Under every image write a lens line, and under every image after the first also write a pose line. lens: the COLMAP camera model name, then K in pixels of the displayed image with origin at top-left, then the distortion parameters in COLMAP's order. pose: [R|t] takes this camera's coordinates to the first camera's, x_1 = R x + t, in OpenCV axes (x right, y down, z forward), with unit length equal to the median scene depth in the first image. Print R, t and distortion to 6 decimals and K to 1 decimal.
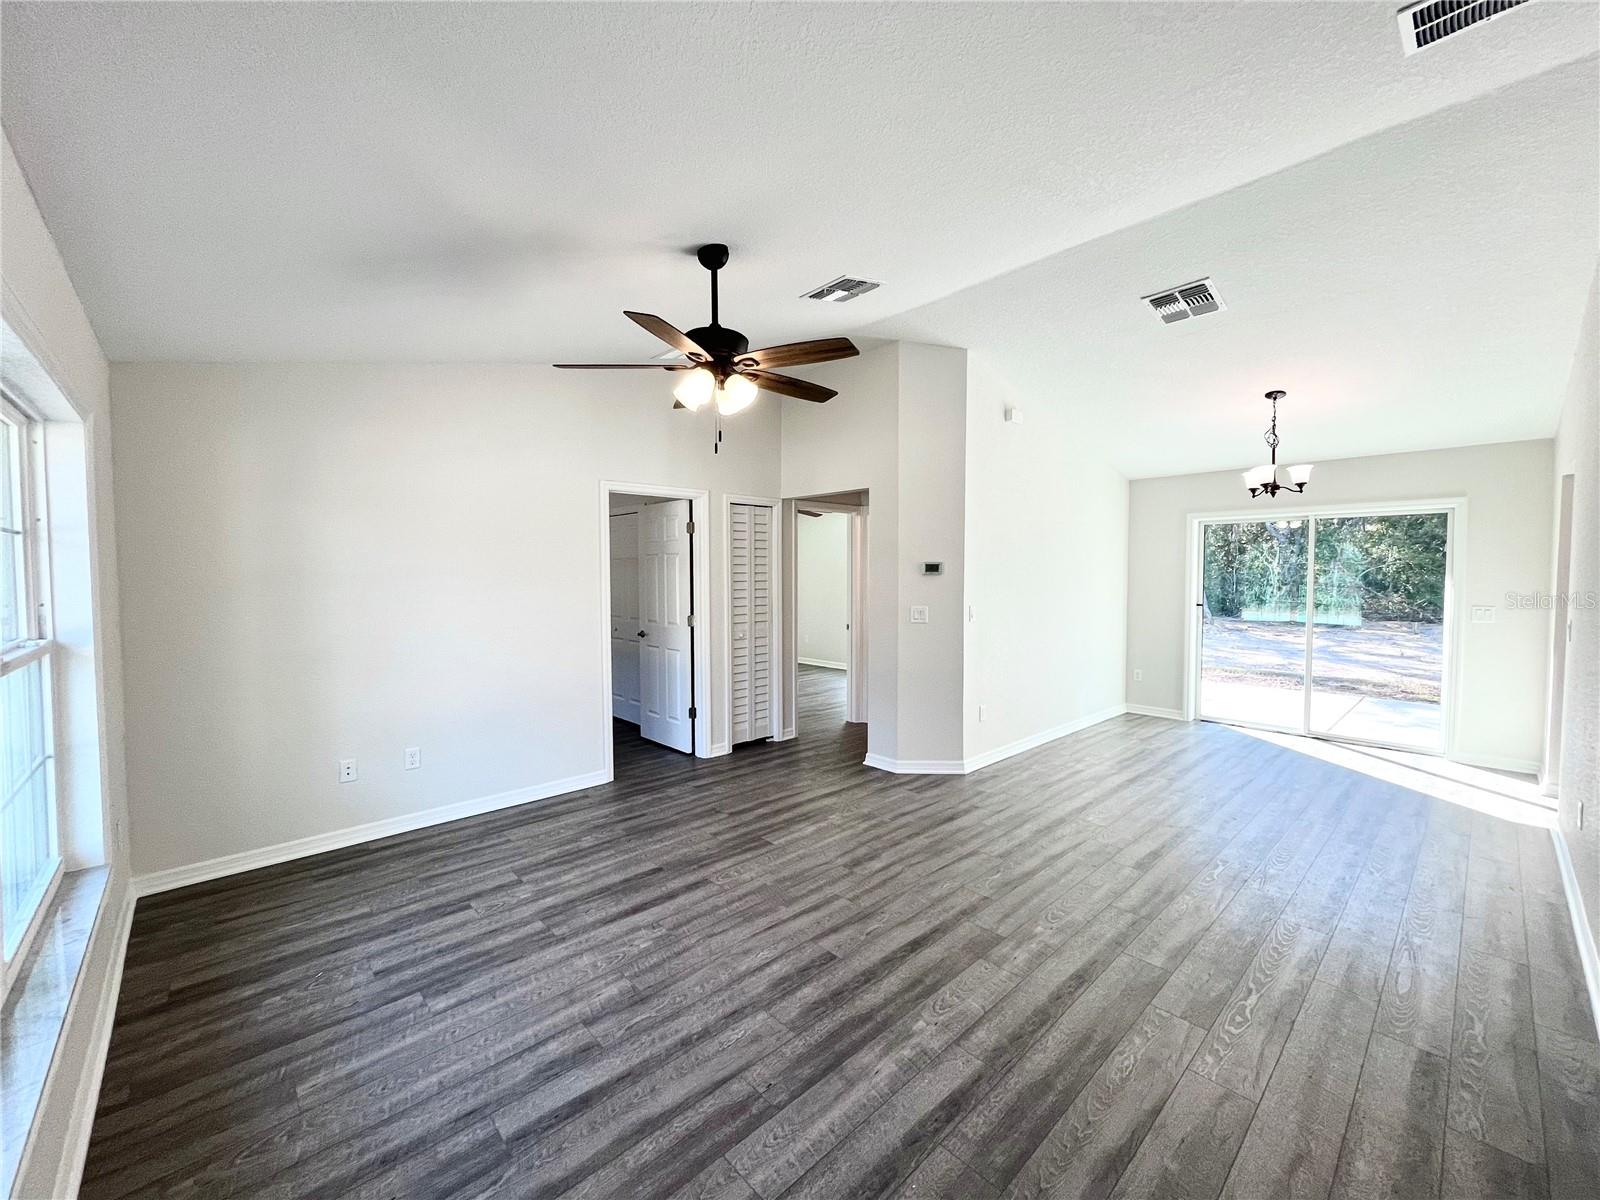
lens RADIAL K [[644.0, 0, 799.9], [0, 644.0, 596.5], [0, 0, 1]] dist [-0.002513, 0.000158]
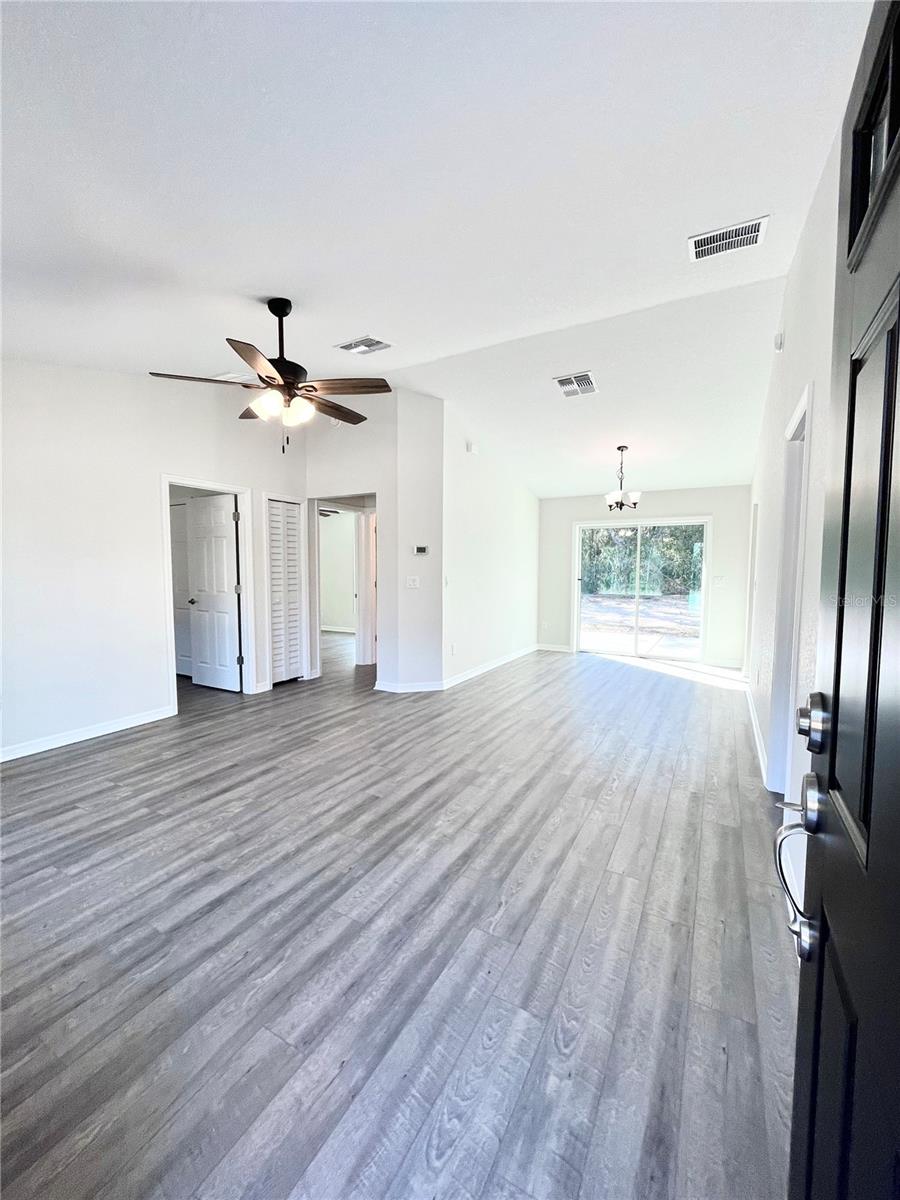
lens RADIAL K [[483.0, 0, 452.9], [0, 483.0, 600.8], [0, 0, 1]] dist [-0.002513, 0.000158]
pose [[0.951283, -0.014836, 0.307961, -0.102864], [0.005365, 0.999487, 0.031578, 0.058747], [-0.308271, -0.028388, 0.950875, -0.094463]]
